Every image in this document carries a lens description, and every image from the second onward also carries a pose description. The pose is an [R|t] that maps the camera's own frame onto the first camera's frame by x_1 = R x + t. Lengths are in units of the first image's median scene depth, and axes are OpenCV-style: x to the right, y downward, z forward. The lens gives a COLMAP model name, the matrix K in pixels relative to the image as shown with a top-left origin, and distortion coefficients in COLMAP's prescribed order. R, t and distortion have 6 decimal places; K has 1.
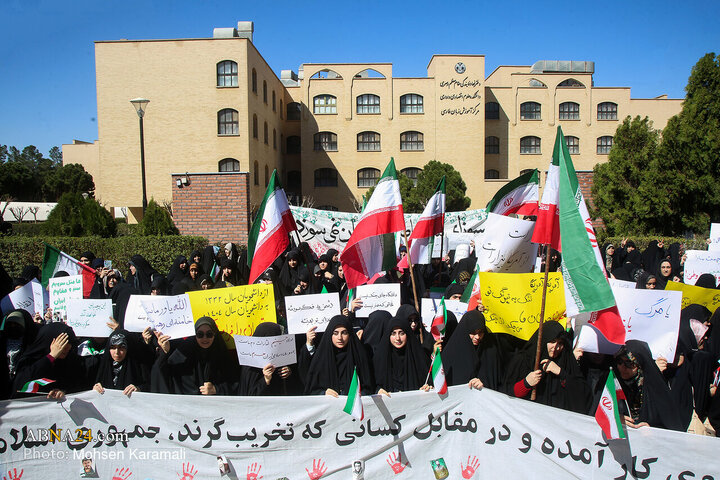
lens RADIAL K [[494.4, 0, 360.0], [0, 494.4, 240.0], [0, 0, 1]] dist [-0.107498, 0.050613]
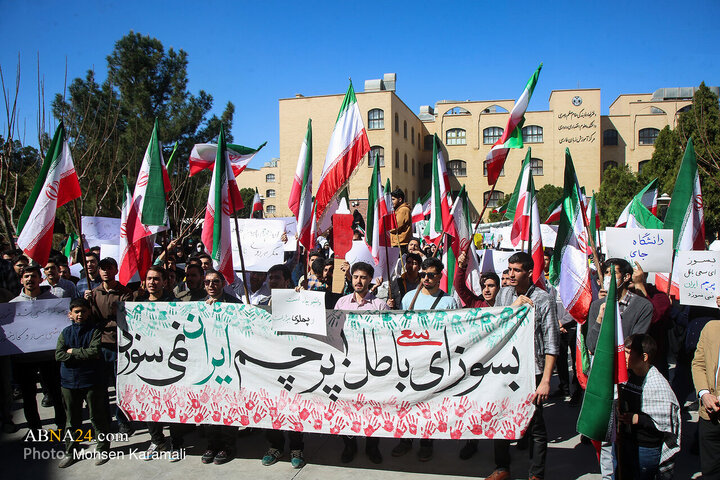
lens RADIAL K [[493.9, 0, 357.8], [0, 493.9, 264.9], [0, 0, 1]] dist [-0.155693, 0.075540]
pose [[0.958582, 0.028199, -0.283417, 0.054993], [-0.025459, 0.999587, 0.013346, 0.026891], [0.283676, -0.005578, 0.958904, -0.242327]]
